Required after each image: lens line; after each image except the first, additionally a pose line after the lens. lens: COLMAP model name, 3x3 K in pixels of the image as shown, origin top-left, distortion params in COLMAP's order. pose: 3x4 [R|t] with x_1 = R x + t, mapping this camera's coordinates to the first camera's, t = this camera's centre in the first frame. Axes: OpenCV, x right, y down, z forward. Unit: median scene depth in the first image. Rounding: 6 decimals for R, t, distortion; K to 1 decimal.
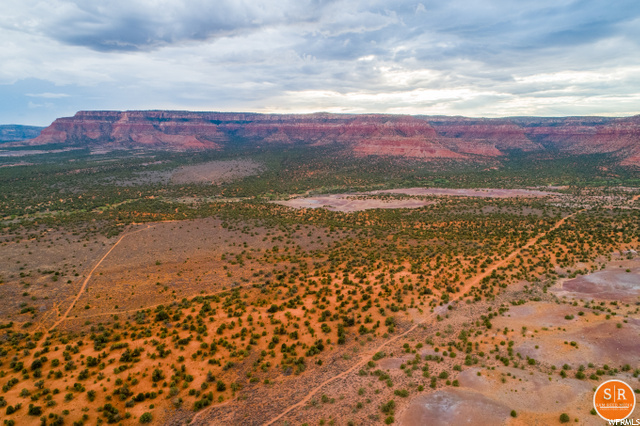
lens RADIAL K [[430.7, 0, 317.3], [0, 430.7, 223.5], [0, 0, 1]] dist [-0.002195, 0.006391]
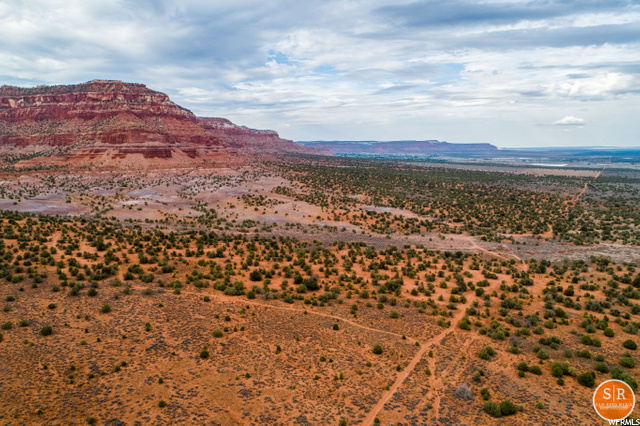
lens RADIAL K [[430.7, 0, 324.6], [0, 430.7, 211.4], [0, 0, 1]] dist [-0.002195, 0.006391]
pose [[-0.678017, -0.102469, 0.727869, -1.012805], [0.152346, 0.949143, 0.275532, -0.109781], [-0.719085, 0.297704, -0.627924, 1.592742]]
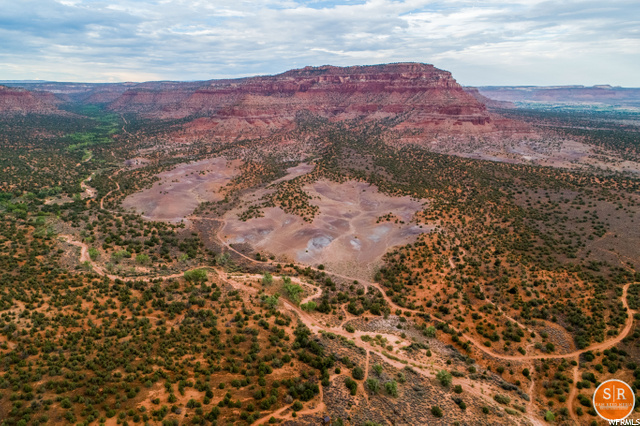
lens RADIAL K [[430.7, 0, 321.9], [0, 430.7, 213.1], [0, 0, 1]] dist [-0.002195, 0.006391]
pose [[-0.437786, -0.243816, 0.865389, -1.470862], [0.184472, 0.917690, 0.351873, -0.876224], [-0.879951, 0.313685, -0.356775, 3.855450]]
